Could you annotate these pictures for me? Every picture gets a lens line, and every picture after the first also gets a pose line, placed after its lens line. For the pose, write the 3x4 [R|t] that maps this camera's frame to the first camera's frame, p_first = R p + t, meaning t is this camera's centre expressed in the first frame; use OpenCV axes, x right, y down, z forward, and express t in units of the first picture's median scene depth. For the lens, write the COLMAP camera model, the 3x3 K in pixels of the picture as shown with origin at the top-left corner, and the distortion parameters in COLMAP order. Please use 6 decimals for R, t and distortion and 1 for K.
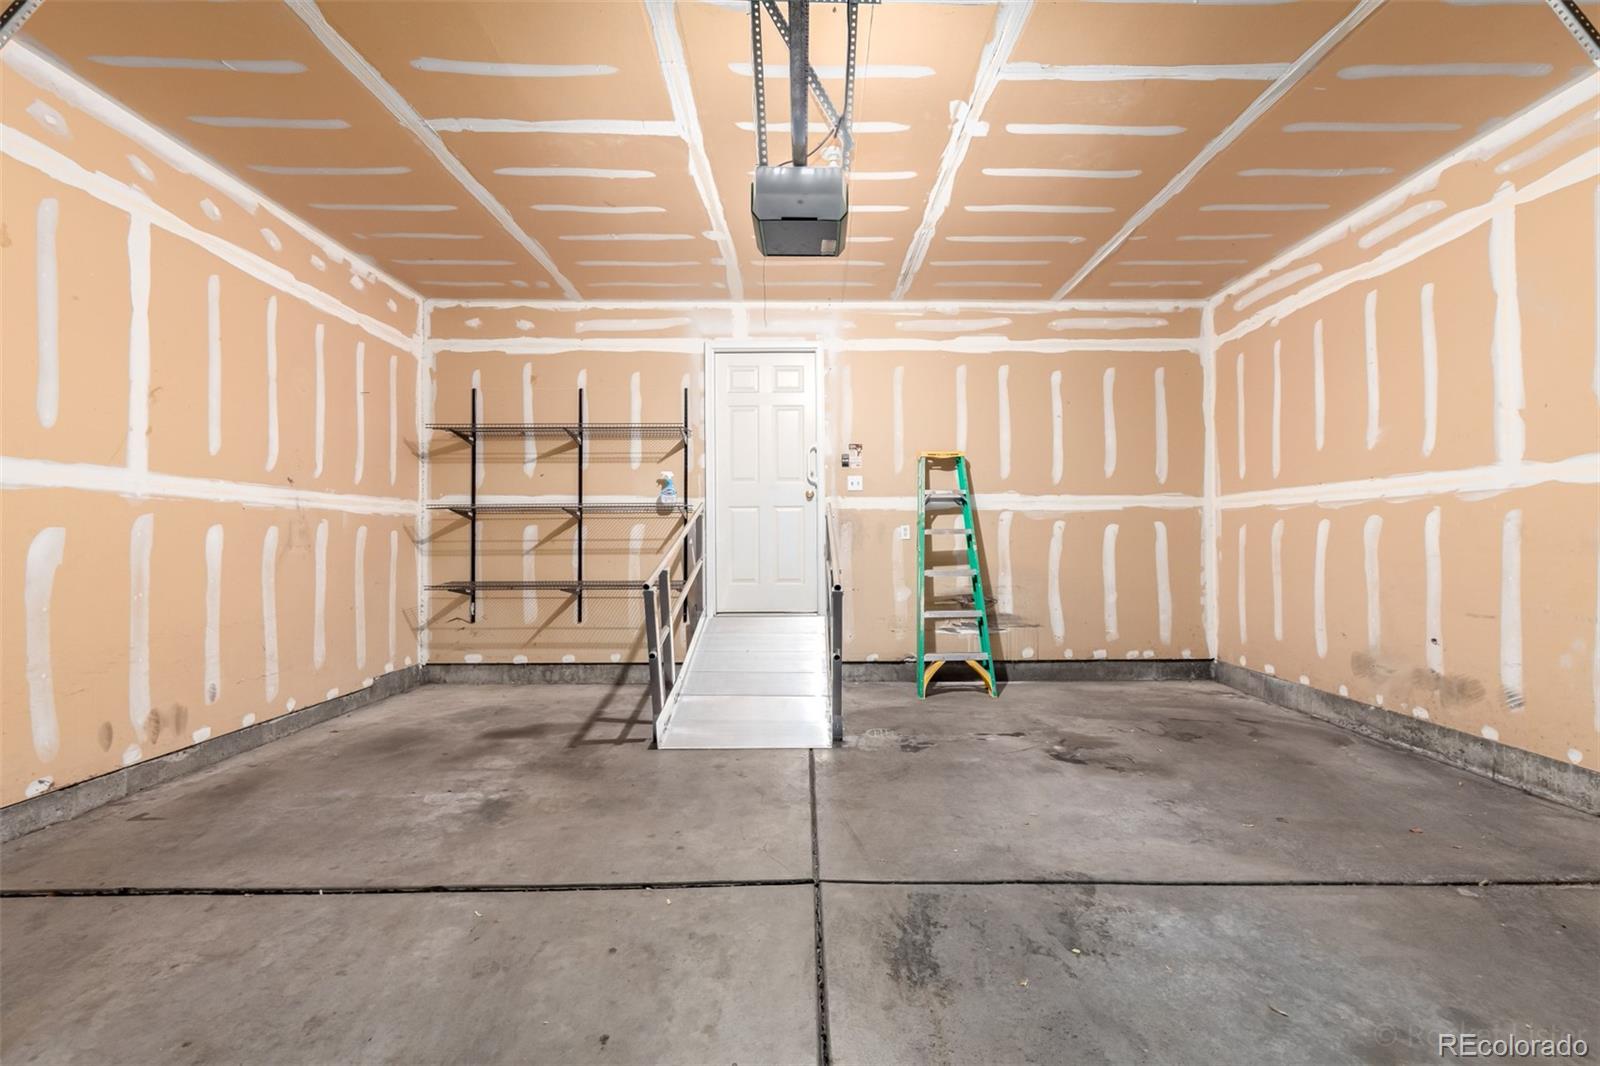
lens RADIAL K [[738.2, 0, 807.1], [0, 738.2, 531.1], [0, 0, 1]] dist [0.005573, -0.002284]
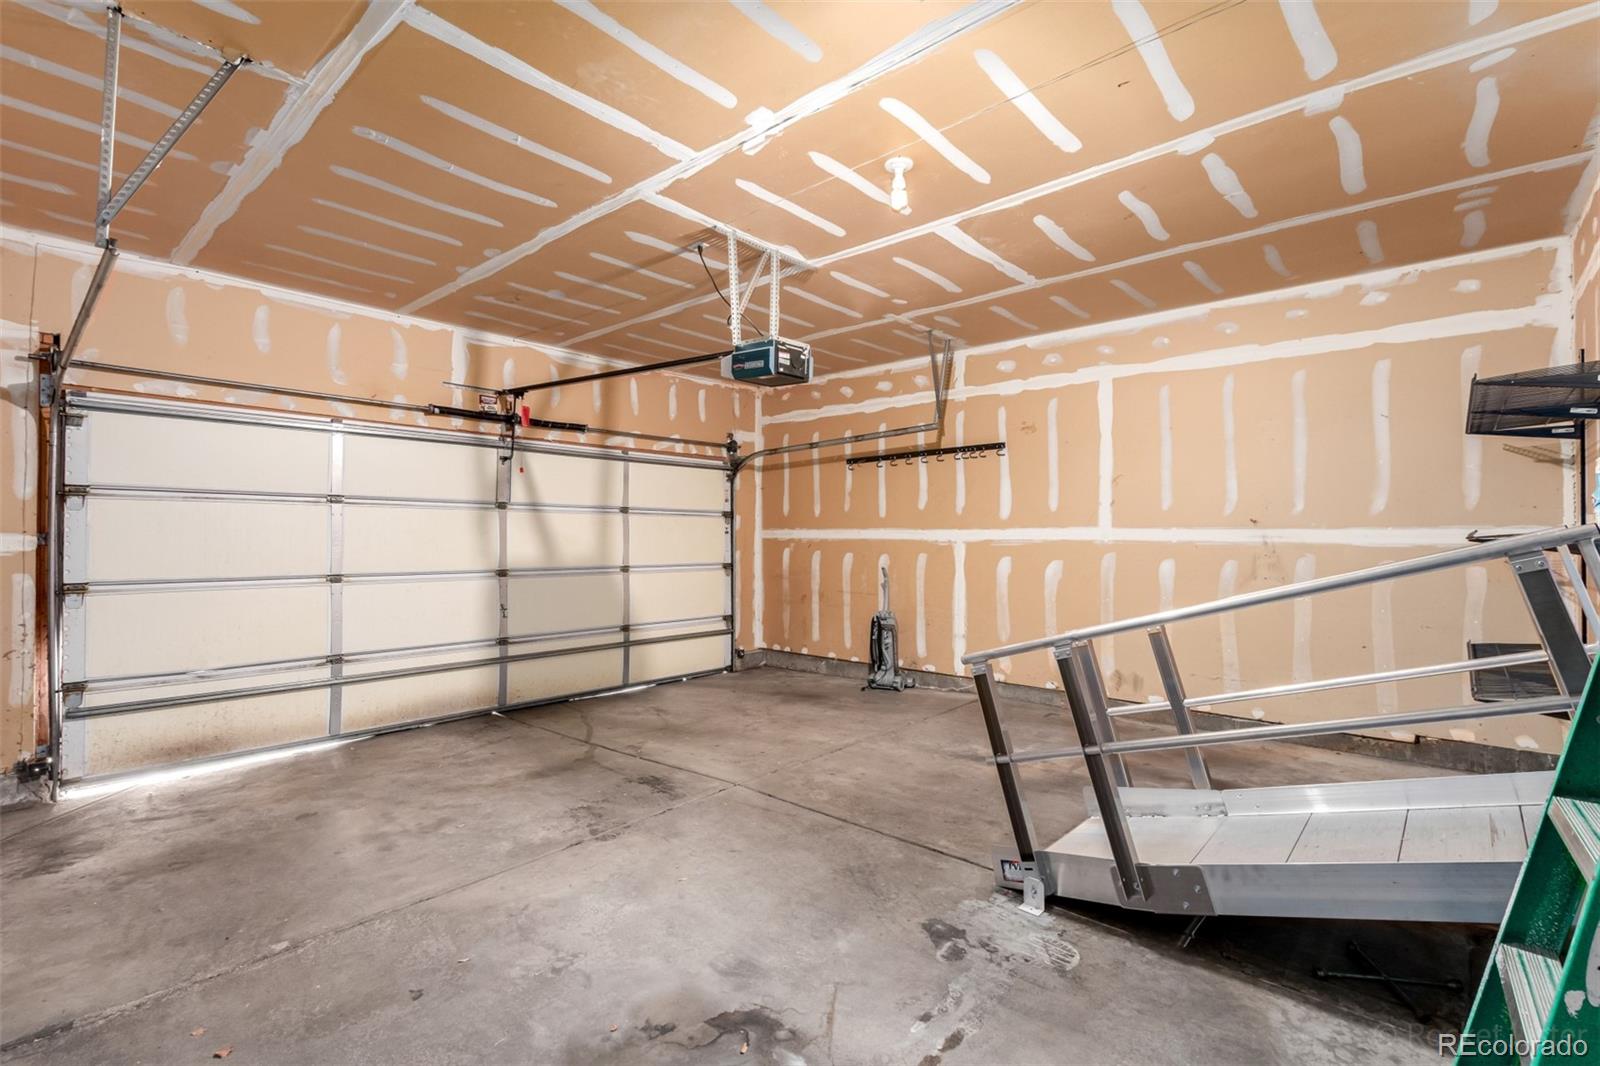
lens RADIAL K [[738.2, 0, 801.8], [0, 738.2, 536.8], [0, 0, 1]] dist [0.005573, -0.002284]
pose [[-0.663145, 0.001440, -0.748489, 0.837237], [0.009515, 0.999934, -0.006506, -0.054868], [0.748430, -0.011436, -0.663115, 1.593289]]
